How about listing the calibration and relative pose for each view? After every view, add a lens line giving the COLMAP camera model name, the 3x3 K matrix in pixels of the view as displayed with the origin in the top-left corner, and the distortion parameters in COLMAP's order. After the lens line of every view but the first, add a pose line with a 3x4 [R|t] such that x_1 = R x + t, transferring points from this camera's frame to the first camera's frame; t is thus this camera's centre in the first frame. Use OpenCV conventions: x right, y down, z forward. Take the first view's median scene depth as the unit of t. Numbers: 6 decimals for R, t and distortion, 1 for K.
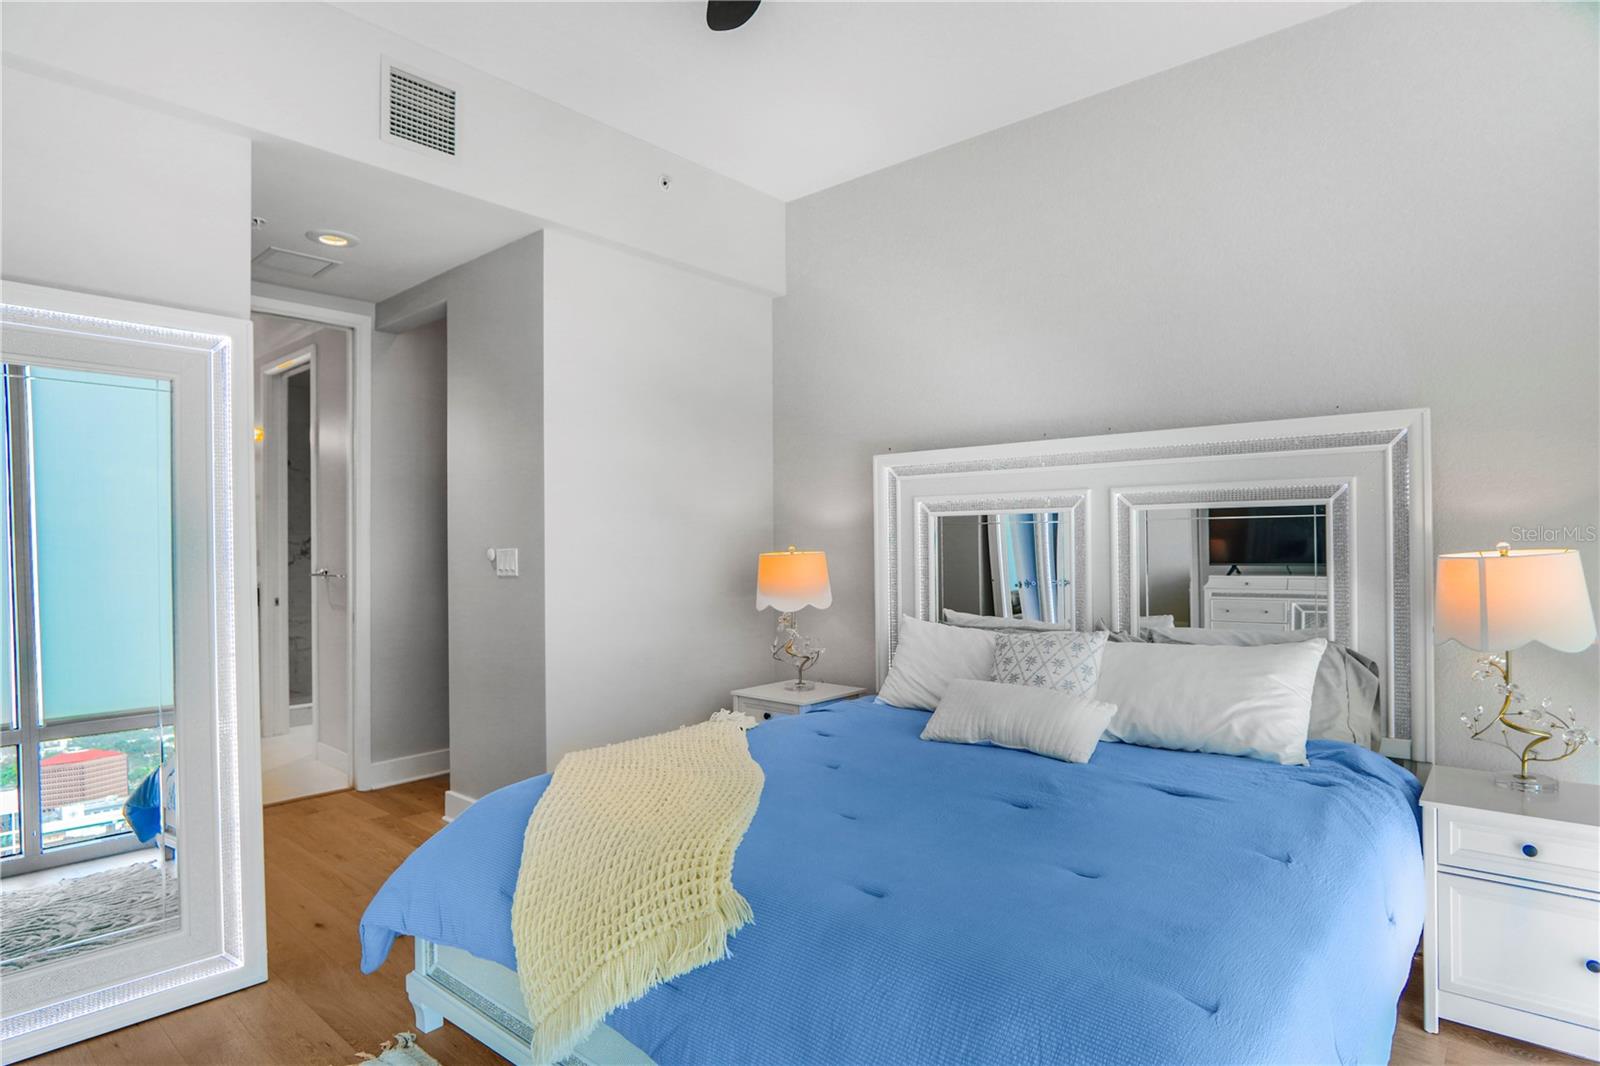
lens RADIAL K [[859.2, 0, 796.2], [0, 859.2, 534.9], [0, 0, 1]] dist [-0.028227, 0.013113]
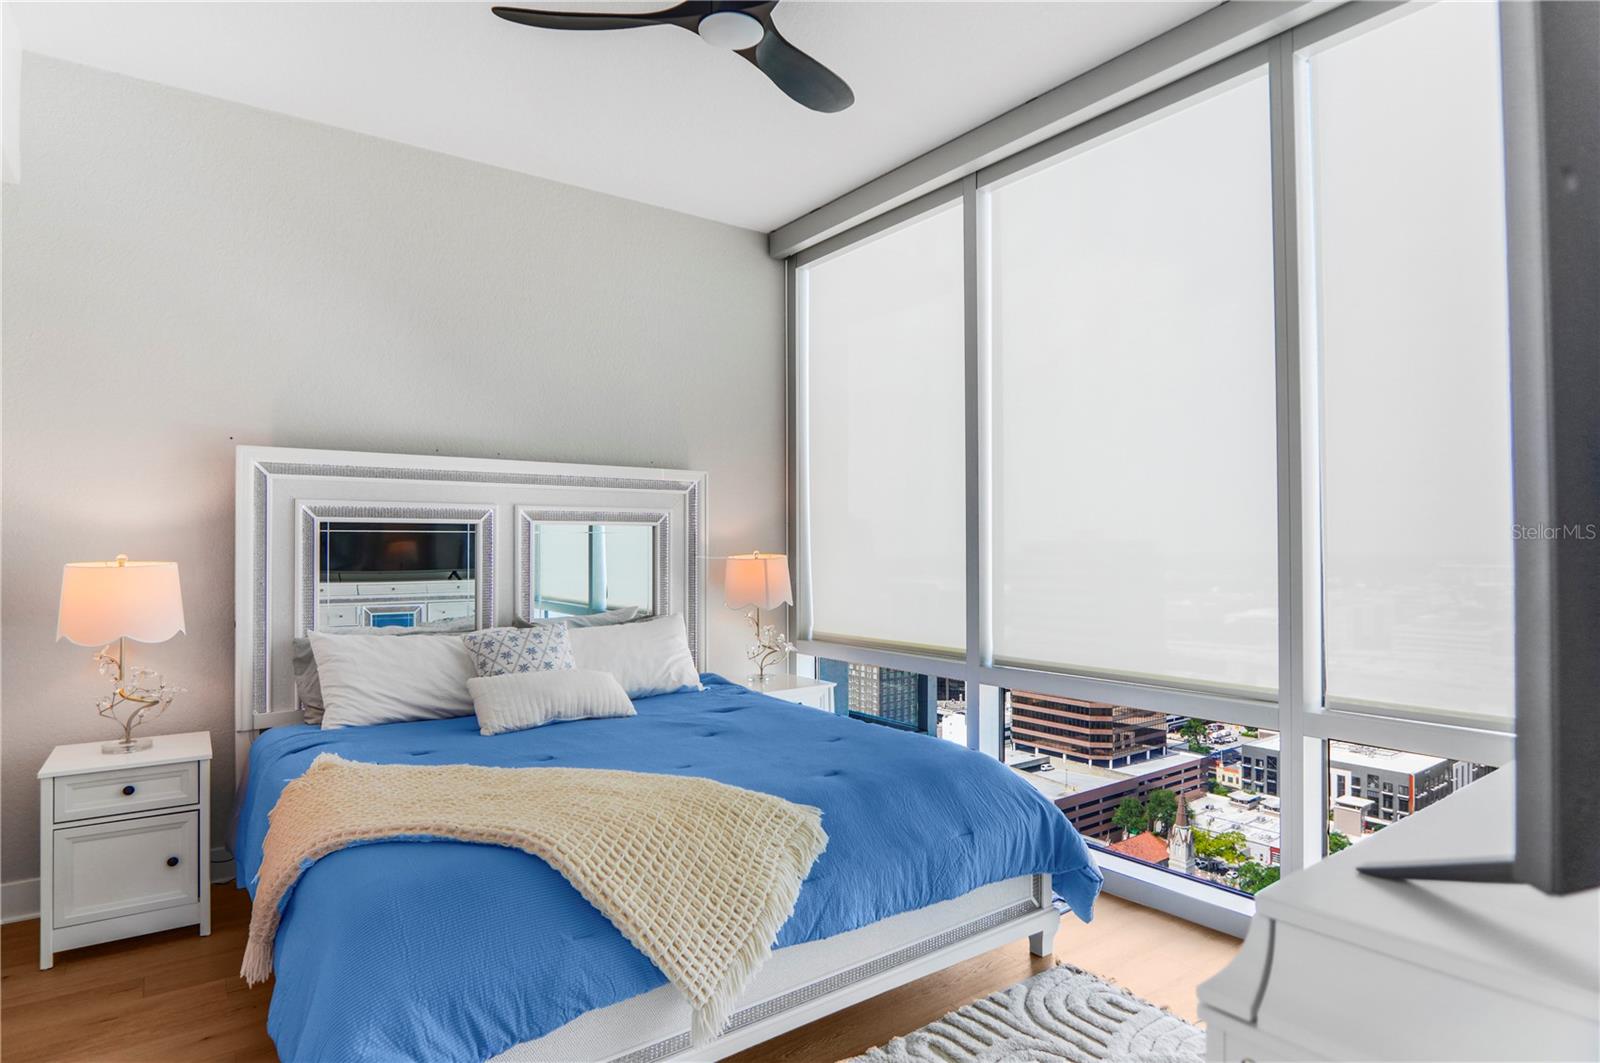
lens RADIAL K [[859.2, 0, 789.7], [0, 859.2, 533.3], [0, 0, 1]] dist [-0.028227, 0.013113]
pose [[0.222639, 0.026132, 0.974551, -0.605807], [-0.005231, 0.999658, -0.025610, 0.011281], [-0.974887, 0.000603, 0.222699, 0.306617]]
